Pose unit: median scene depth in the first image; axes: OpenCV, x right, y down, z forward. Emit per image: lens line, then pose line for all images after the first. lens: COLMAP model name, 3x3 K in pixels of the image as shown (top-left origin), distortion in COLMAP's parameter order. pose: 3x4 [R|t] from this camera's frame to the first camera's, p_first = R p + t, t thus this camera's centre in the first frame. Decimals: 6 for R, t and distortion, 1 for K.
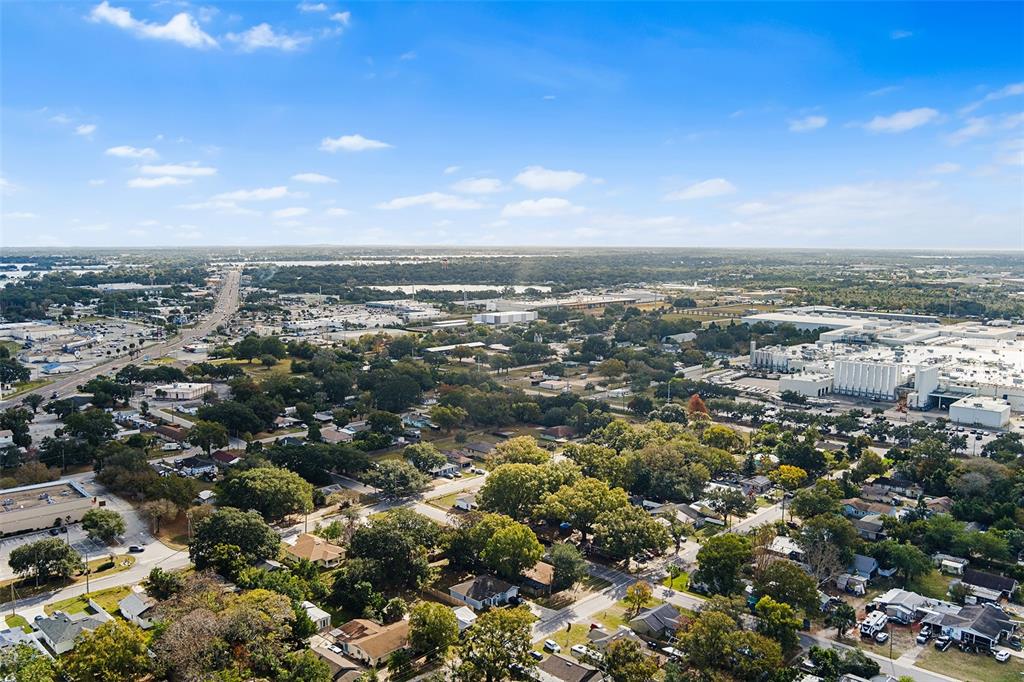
lens RADIAL K [[852.4, 0, 512.0], [0, 852.4, 341.0], [0, 0, 1]] dist [-0.002217, -0.001202]
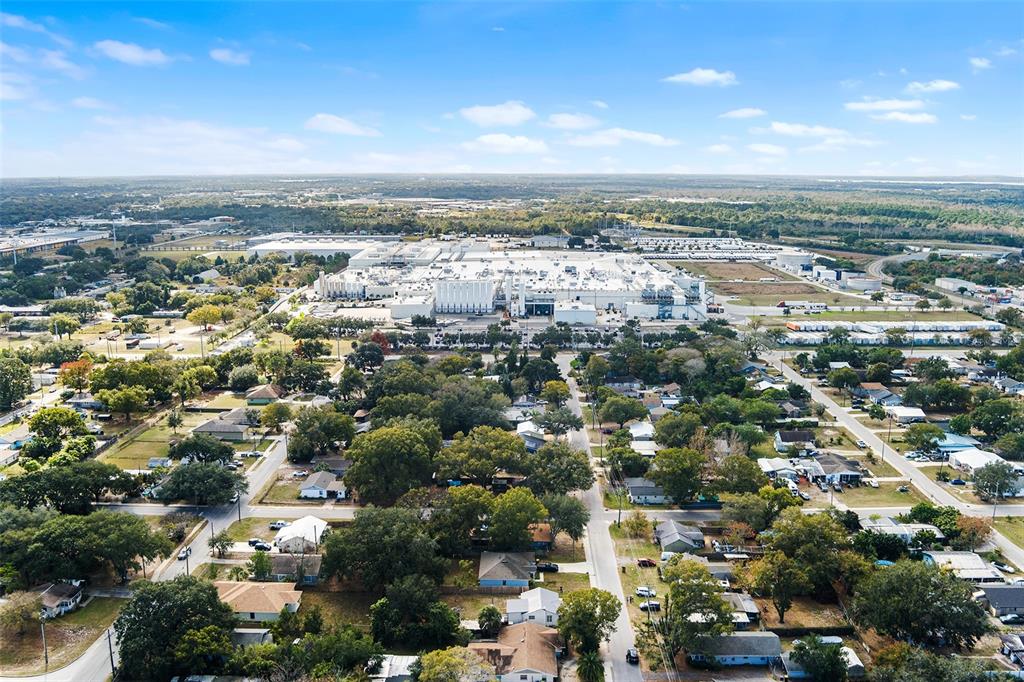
lens RADIAL K [[826.9, 0, 508.9], [0, 826.9, 343.1], [0, 0, 1]] dist [-0.075632, 0.031904]
pose [[0.726929, -0.144296, 0.671382, -0.317935], [0.079118, 0.988762, 0.126845, -0.032423], [-0.682140, -0.039089, 0.730176, 0.194034]]
